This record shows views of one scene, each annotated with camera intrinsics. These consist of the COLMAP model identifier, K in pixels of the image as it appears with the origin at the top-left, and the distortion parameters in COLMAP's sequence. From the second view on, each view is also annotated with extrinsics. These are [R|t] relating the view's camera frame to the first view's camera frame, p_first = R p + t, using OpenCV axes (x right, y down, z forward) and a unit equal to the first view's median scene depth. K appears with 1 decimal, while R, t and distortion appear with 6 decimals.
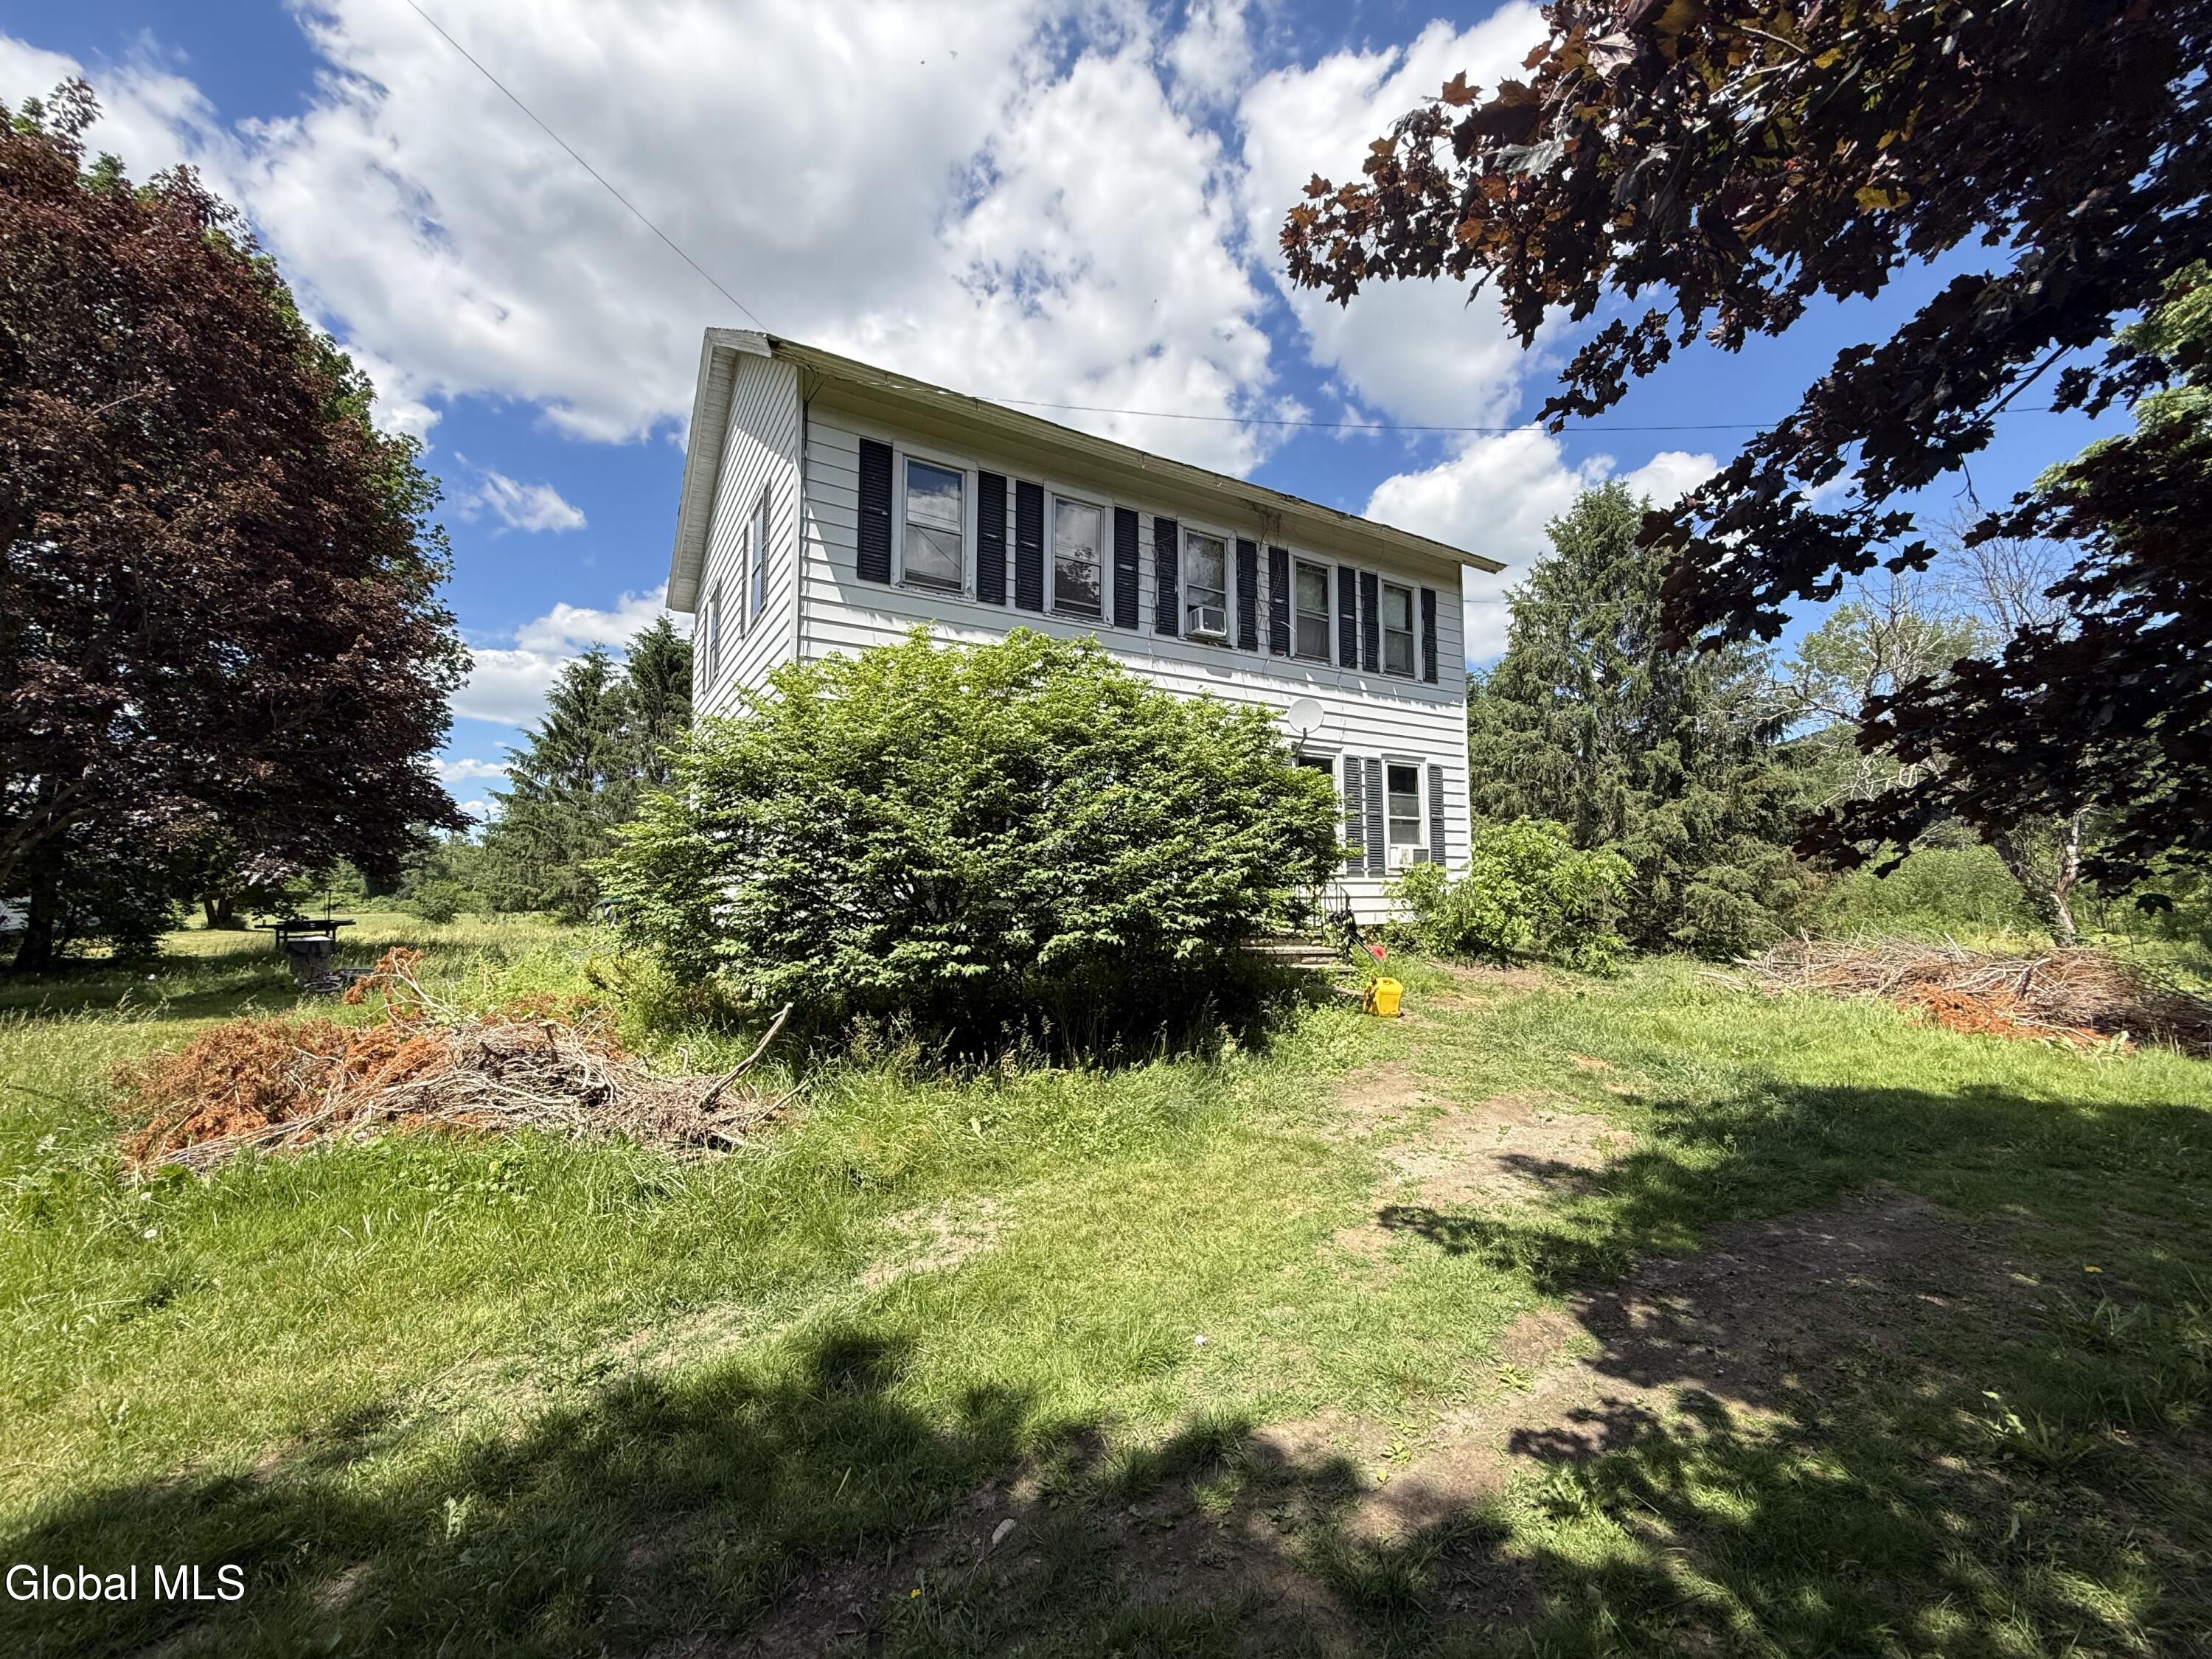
lens RADIAL K [[873.5, 0, 1083.3], [0, 873.5, 814.0], [0, 0, 1]] dist [-0.005740, 0.000669]
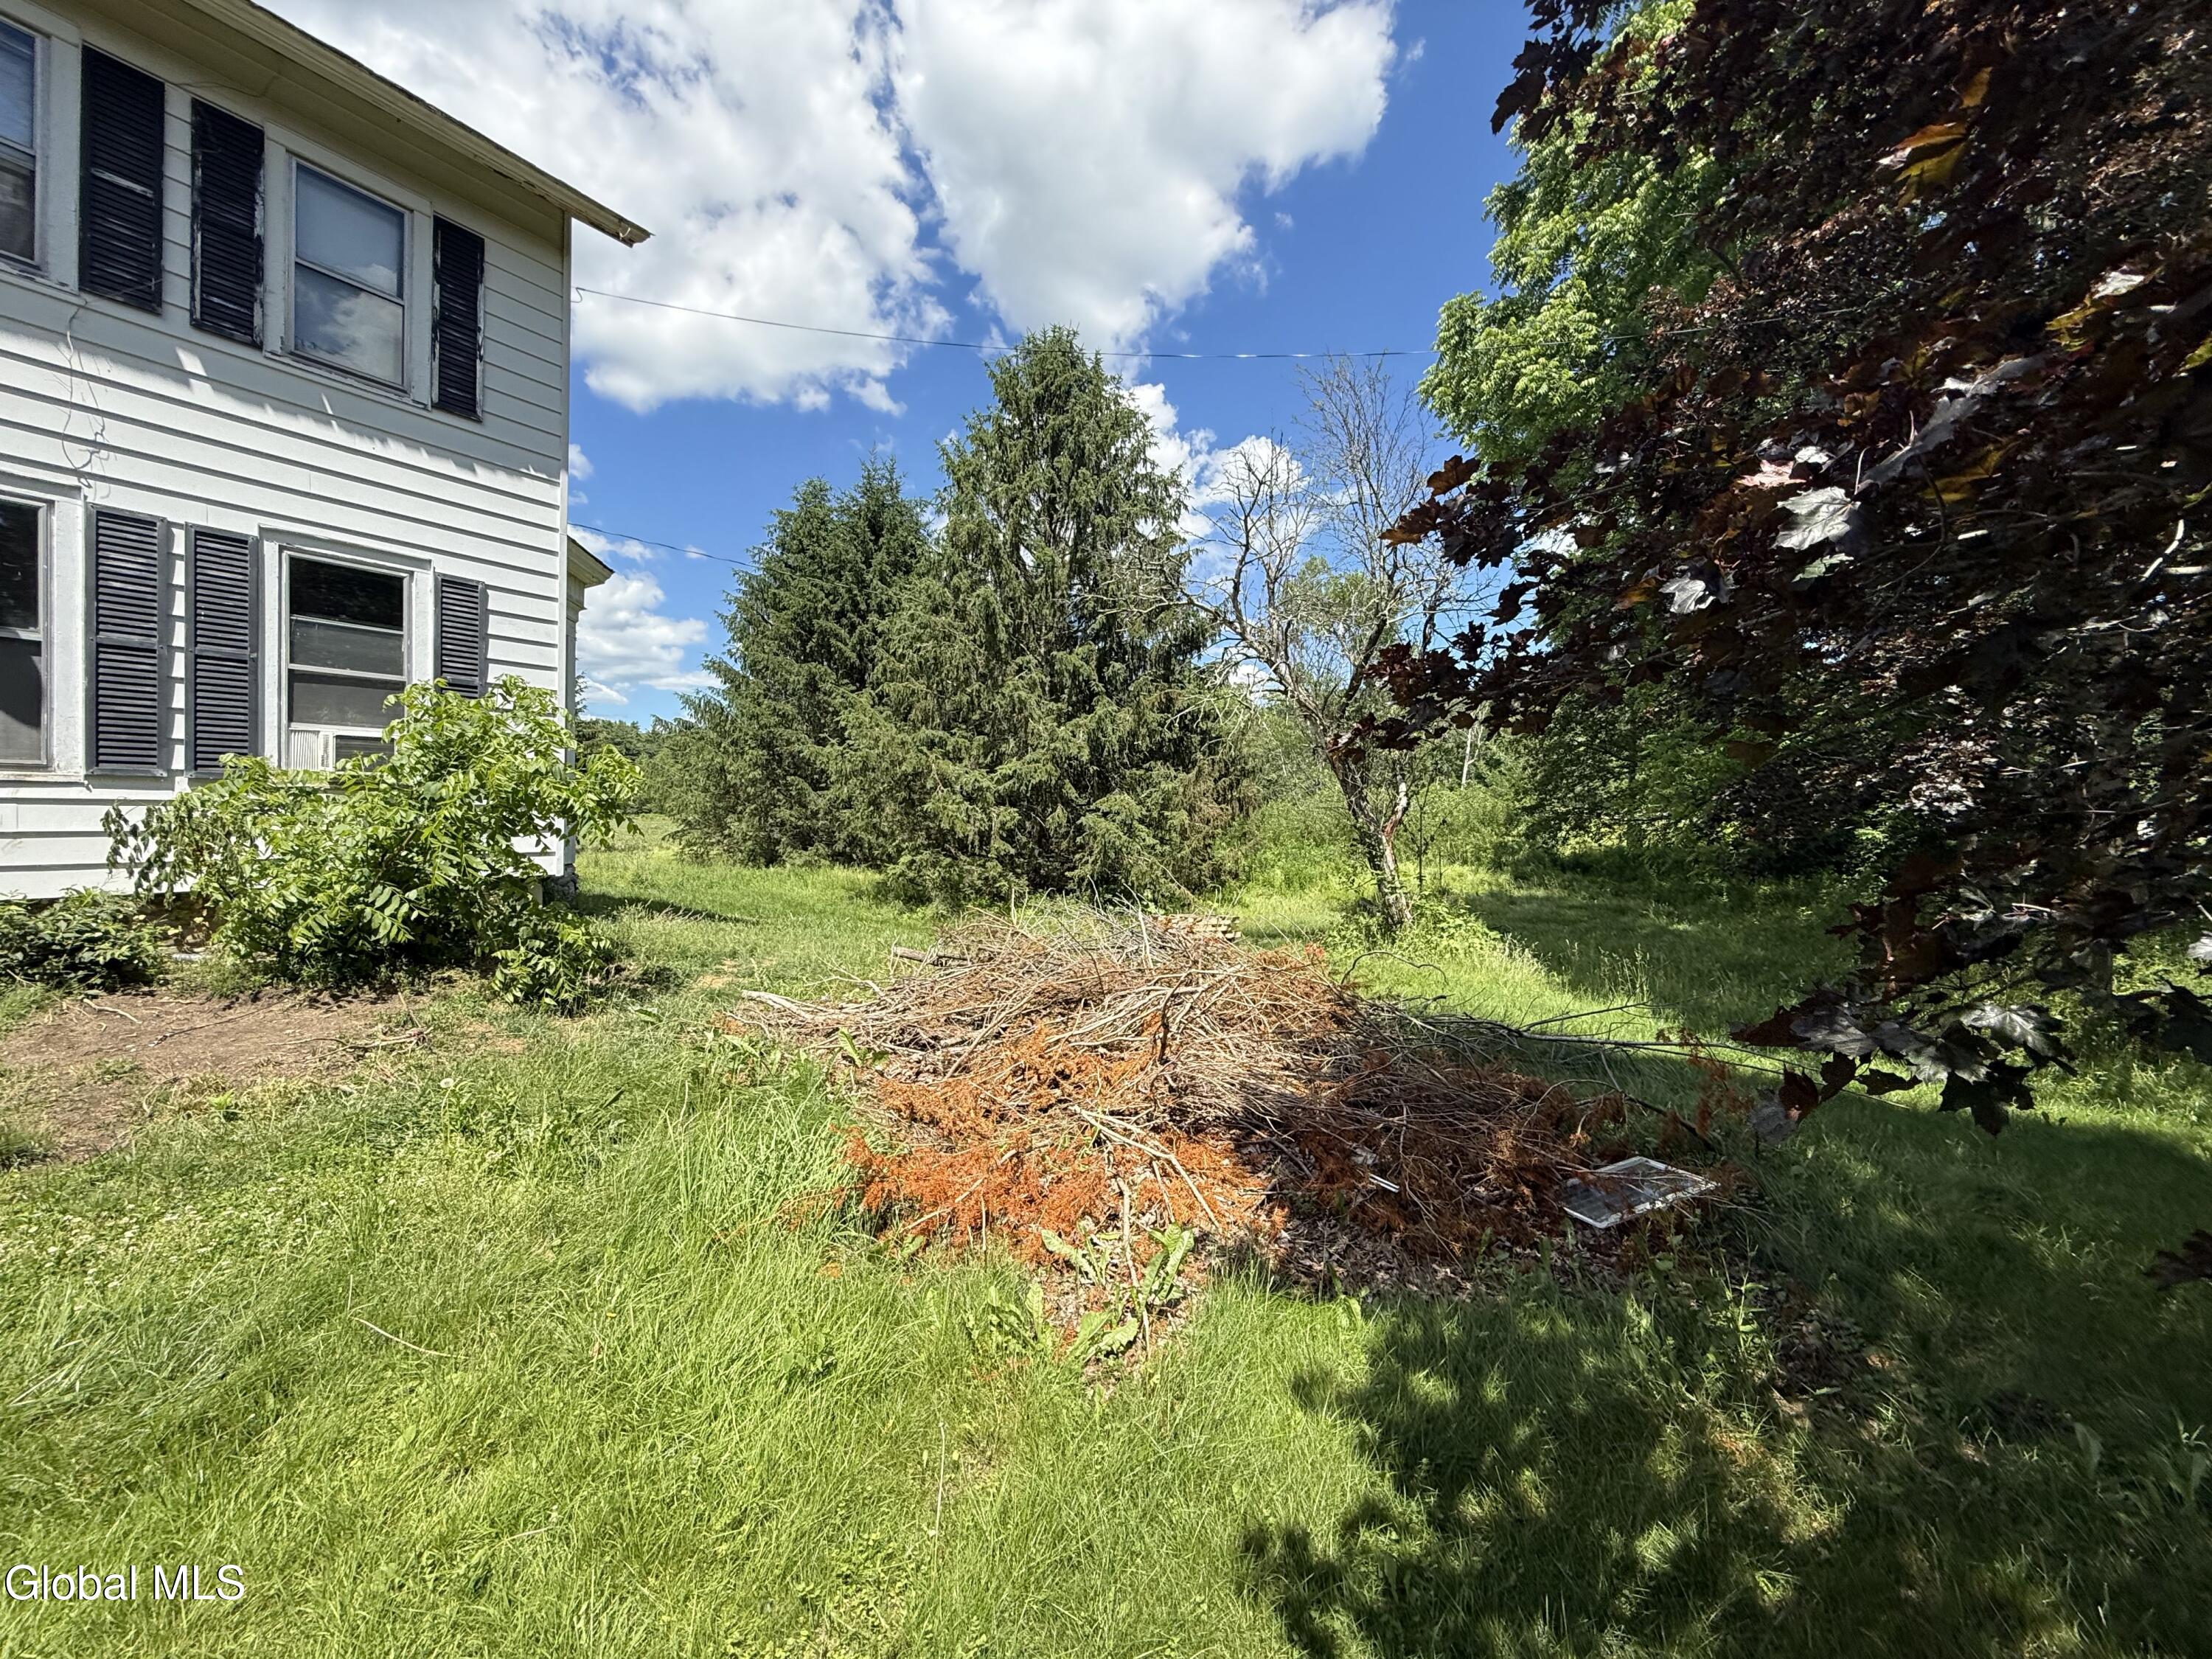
lens RADIAL K [[873.5, 0, 1104.7], [0, 873.5, 830.1], [0, 0, 1]] dist [-0.005740, 0.000669]
pose [[0.899667, 0.012628, 0.436393, 0.549215], [-0.060390, 0.993572, 0.095749, 0.020368], [-0.432379, -0.112496, 0.894647, 0.370582]]
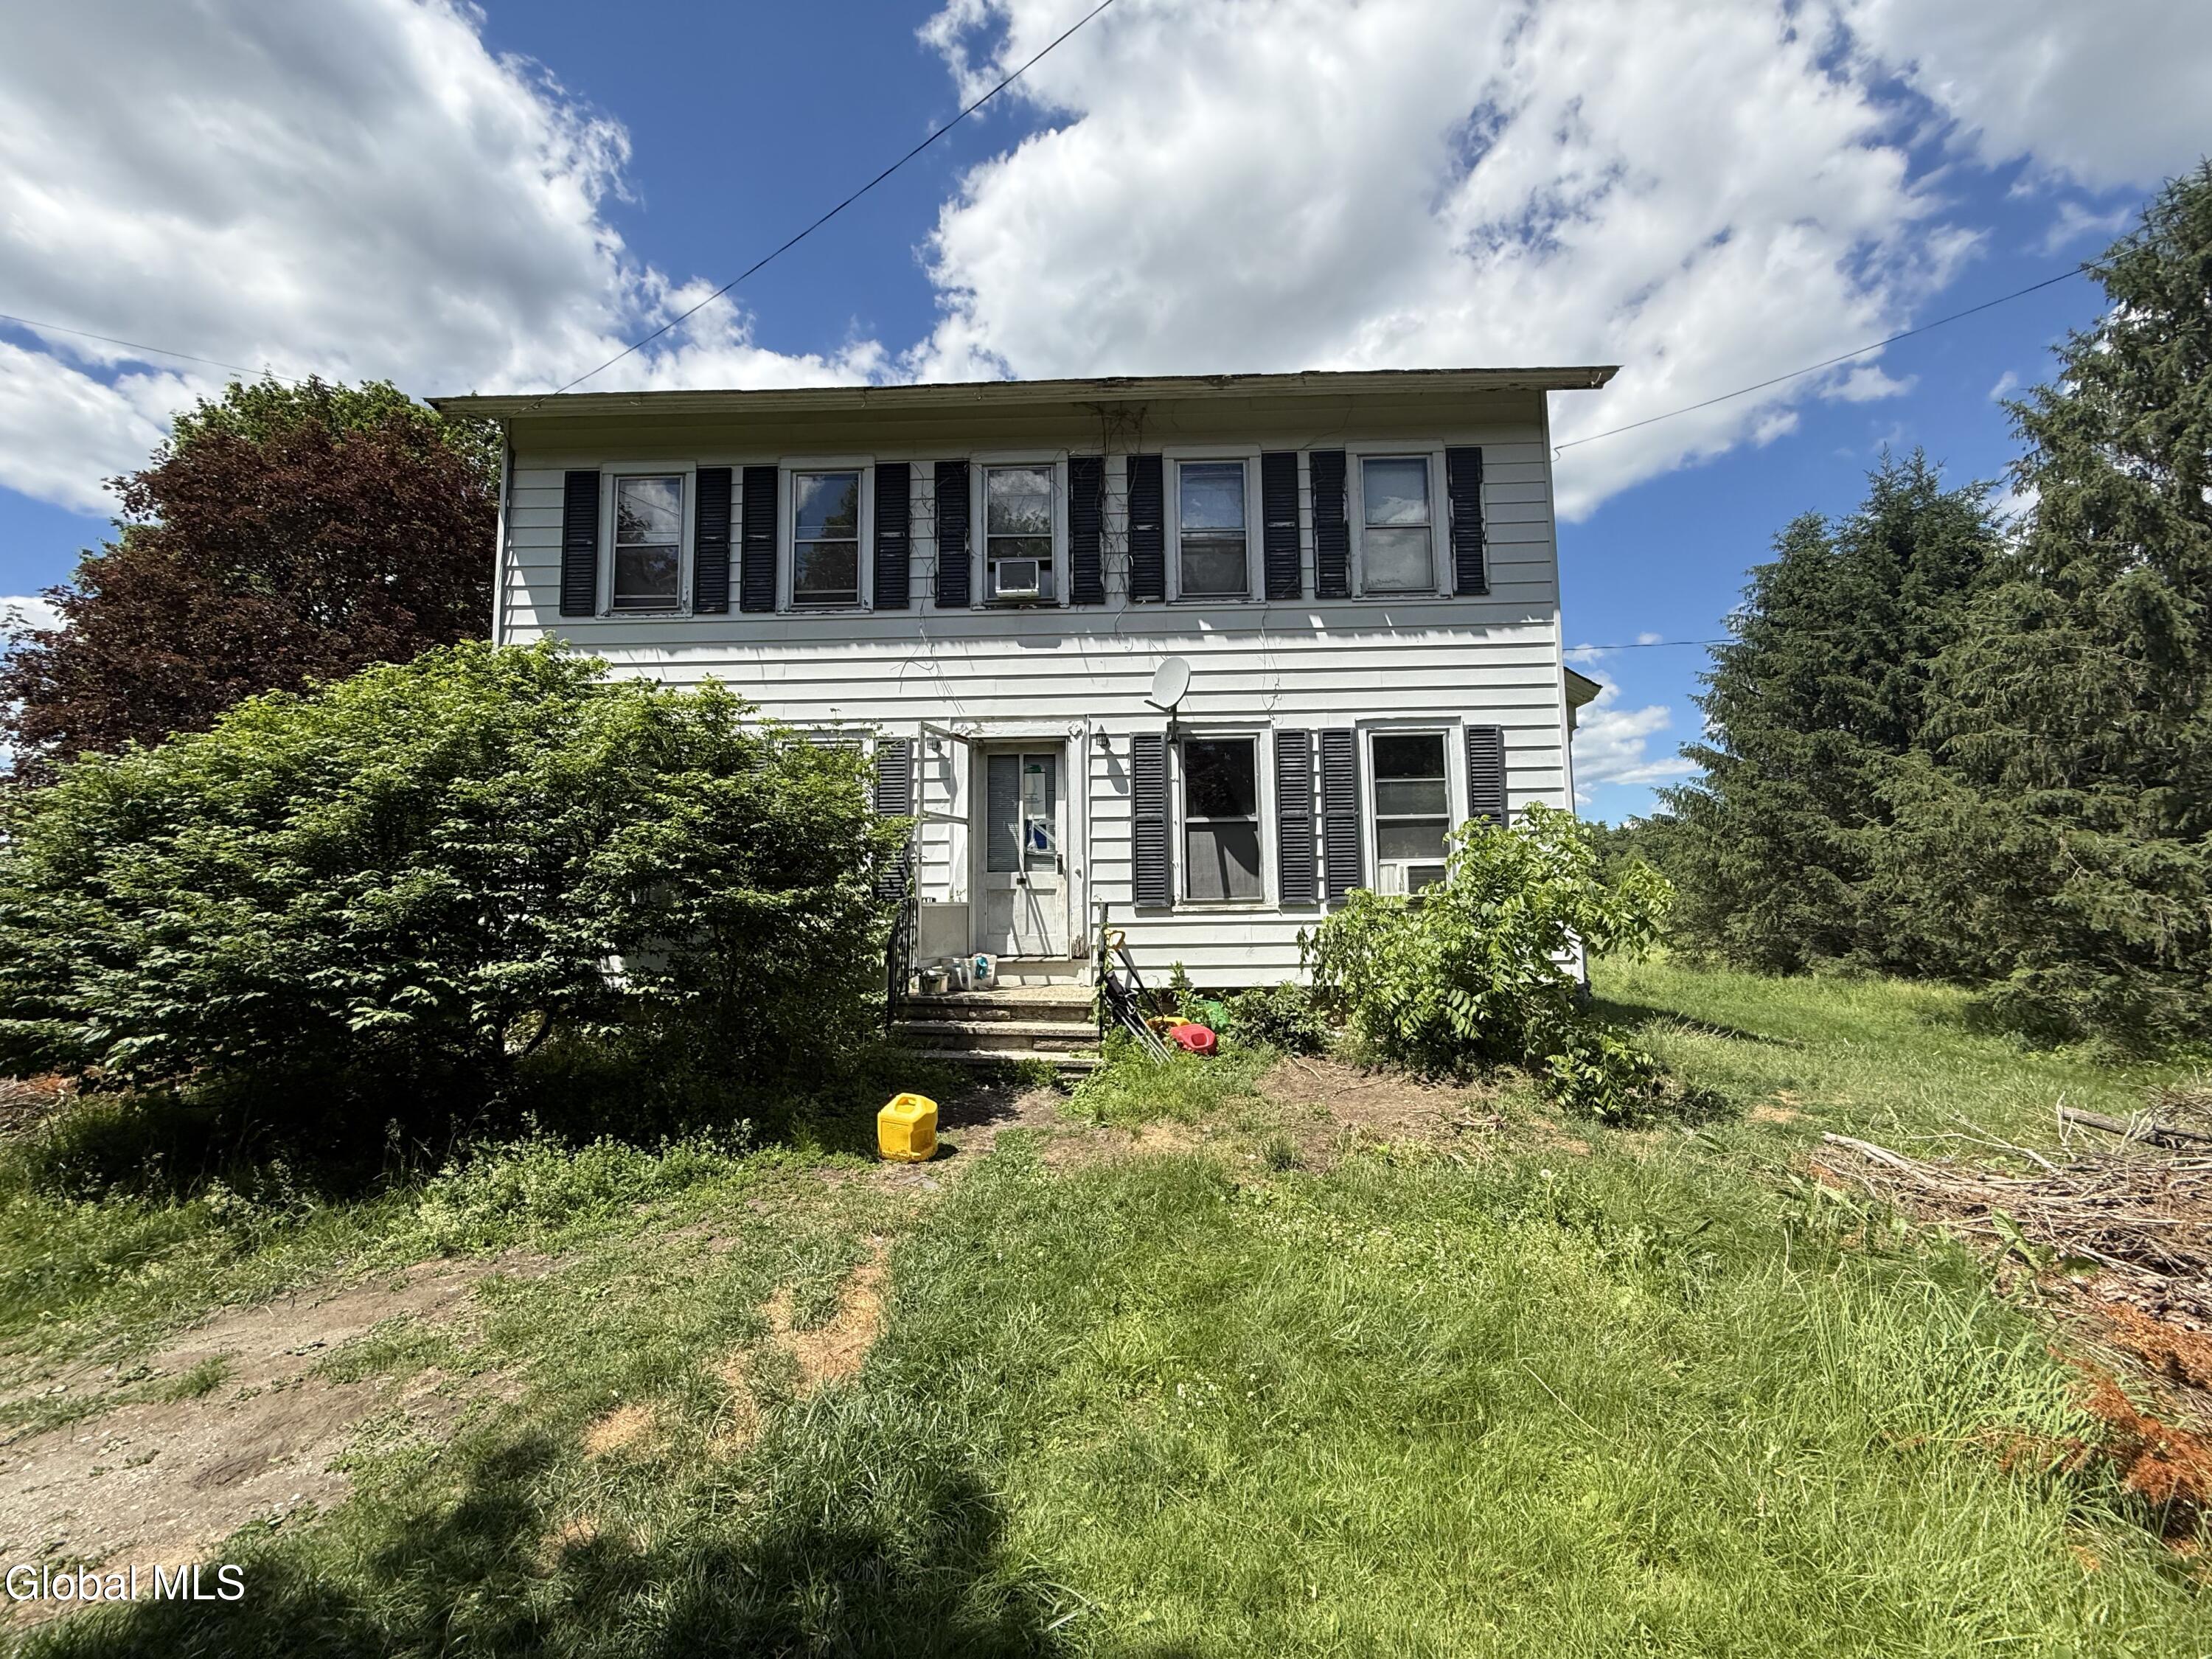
lens RADIAL K [[873.5, 0, 1095.8], [0, 873.5, 824.1], [0, 0, 1]] dist [-0.005740, 0.000669]
pose [[0.841859, -0.060972, -0.536243, 0.523253], [0.057177, 0.998082, -0.023721, 0.012061], [0.536661, -0.010691, 0.843730, 0.349493]]
